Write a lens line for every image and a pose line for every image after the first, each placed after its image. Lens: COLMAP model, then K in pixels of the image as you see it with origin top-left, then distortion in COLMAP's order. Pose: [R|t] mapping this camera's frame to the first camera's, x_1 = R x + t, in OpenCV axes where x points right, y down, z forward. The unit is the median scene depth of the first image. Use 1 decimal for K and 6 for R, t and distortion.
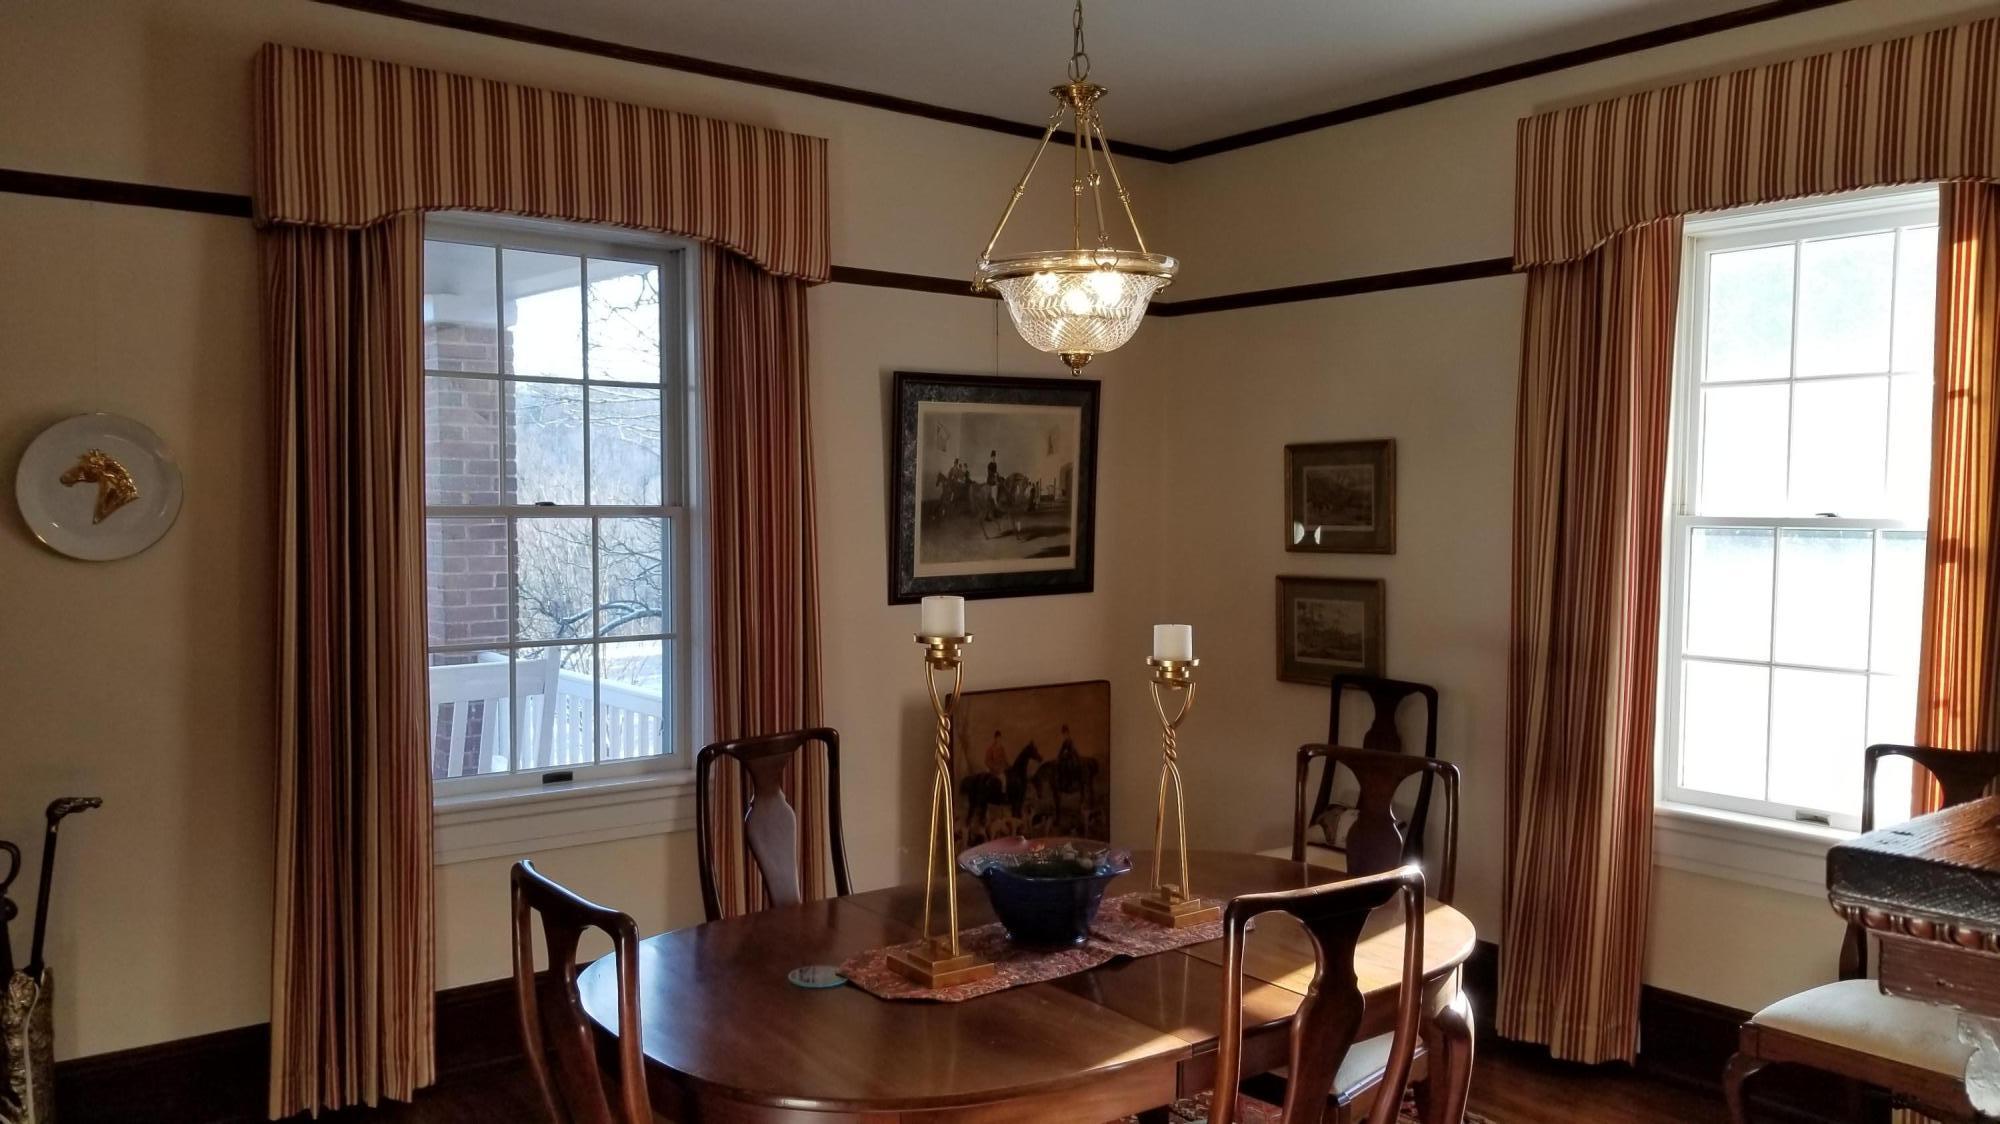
lens RADIAL K [[1539.2, 0, 1013.5], [0, 1539.2, 590.1], [0, 0, 1]] dist [0.060509, -0.083239]
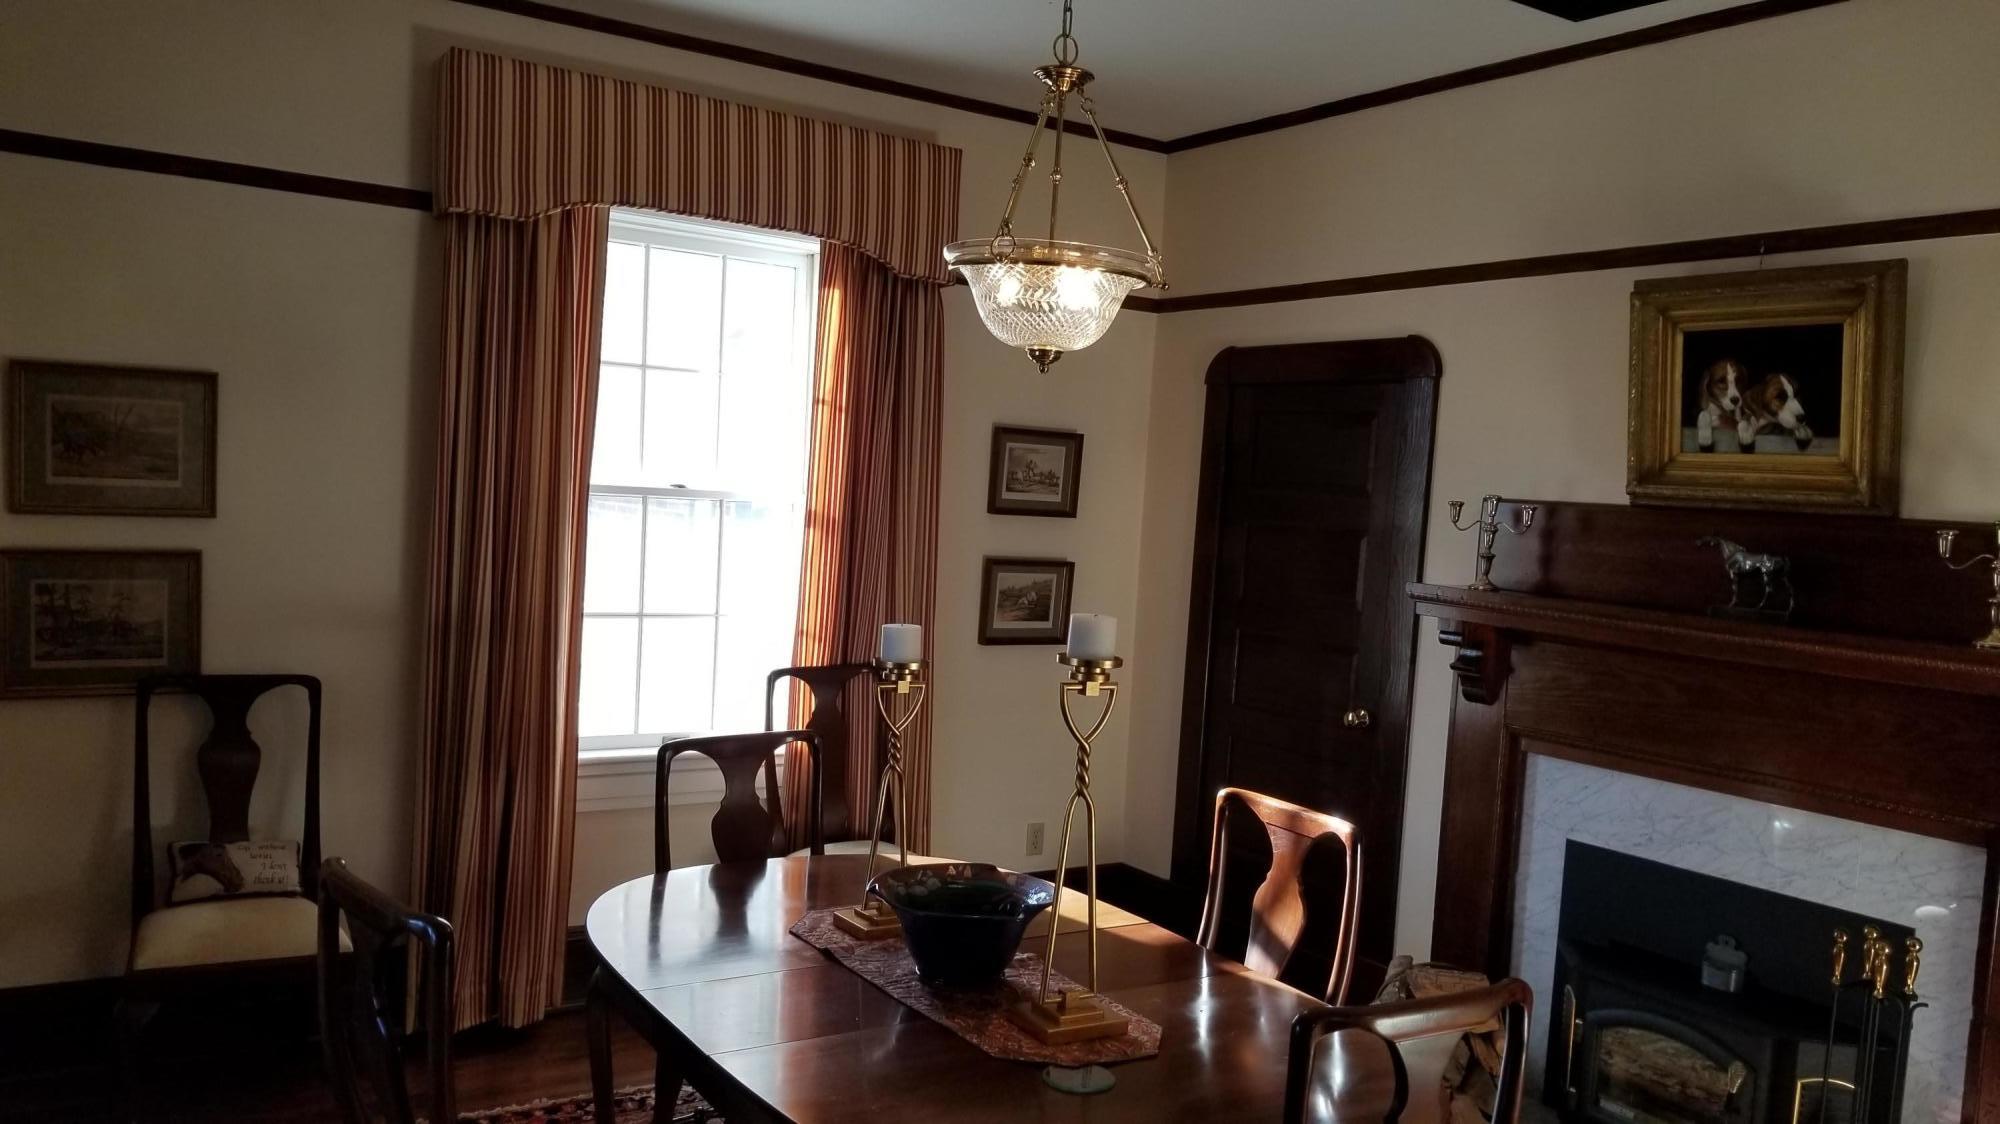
lens RADIAL K [[1539.2, 0, 1013.5], [0, 1539.2, 590.1], [0, 0, 1]] dist [0.060509, -0.083239]
pose [[0.077559, -0.068178, 0.994654, -0.624949], [0.002015, 0.997668, 0.068227, -0.047900], [-0.996986, -0.003287, 0.077516, 0.639162]]
